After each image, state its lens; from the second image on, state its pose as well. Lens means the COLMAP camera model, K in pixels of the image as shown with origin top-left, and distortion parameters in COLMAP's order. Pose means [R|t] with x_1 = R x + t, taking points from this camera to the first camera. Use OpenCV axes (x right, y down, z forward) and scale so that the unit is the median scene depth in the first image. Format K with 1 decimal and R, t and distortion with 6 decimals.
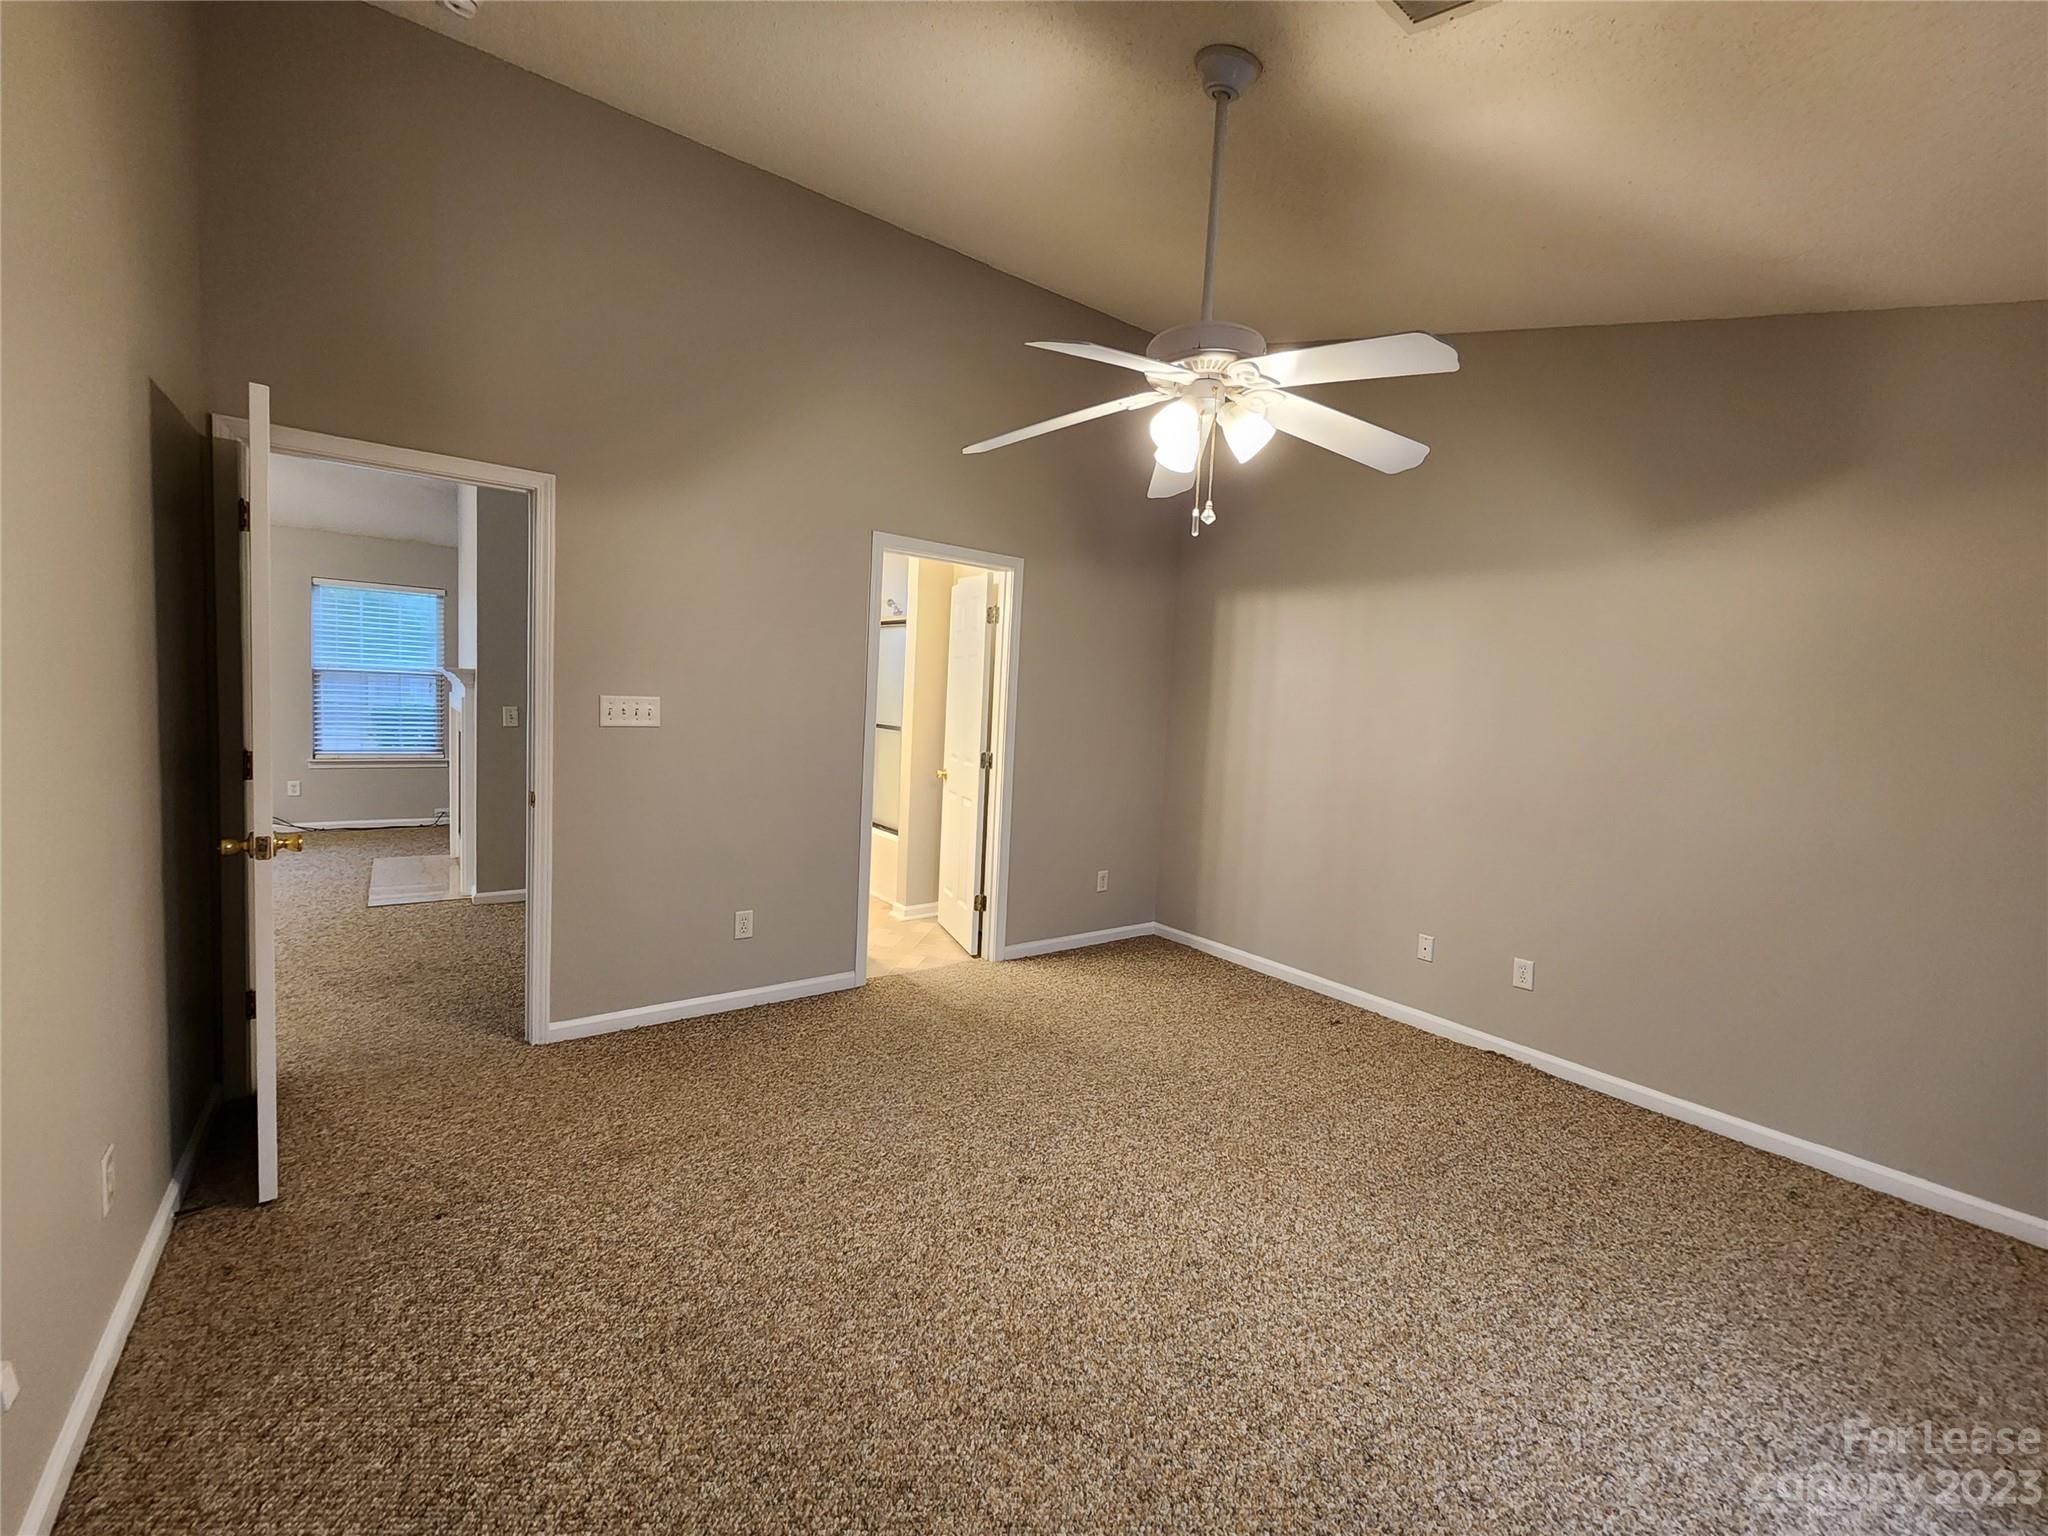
lens RADIAL K [[839.1, 0, 1034.8], [0, 839.1, 758.5], [0, 0, 1]] dist [0.001257, -0.001338]
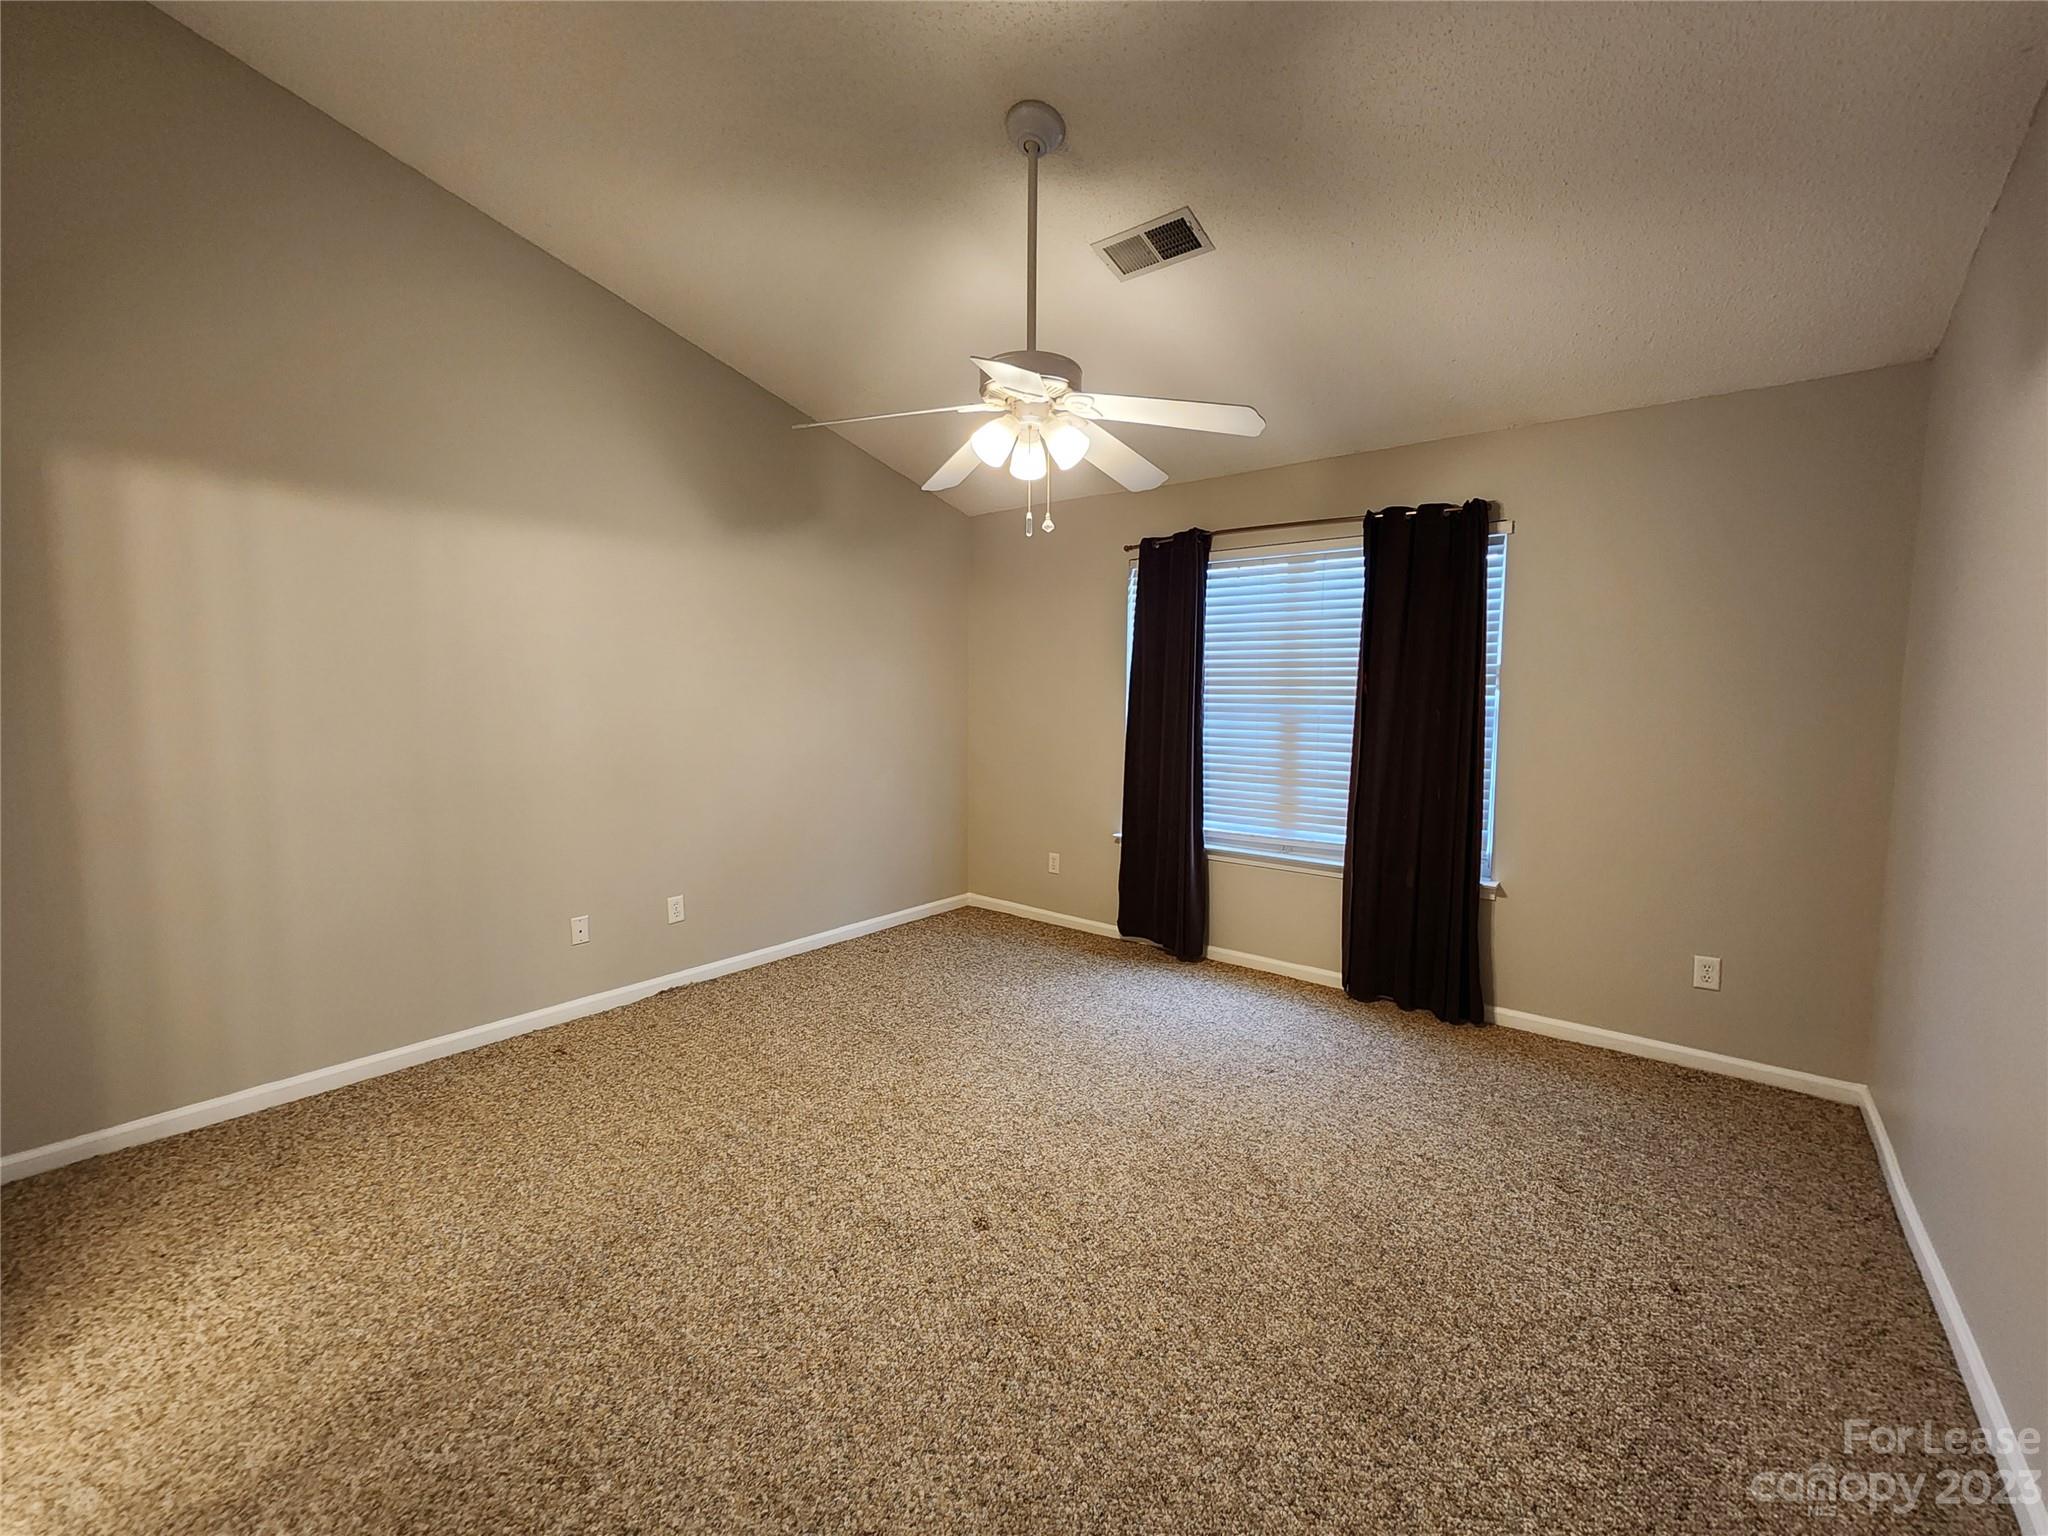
lens RADIAL K [[839.1, 0, 1034.8], [0, 839.1, 758.5], [0, 0, 1]] dist [0.001257, -0.001338]
pose [[-0.258033, -0.131997, 0.957077, -0.764970], [0.046249, 0.987800, 0.148703, -0.111350], [-0.965029, 0.082634, -0.248780, 1.058557]]
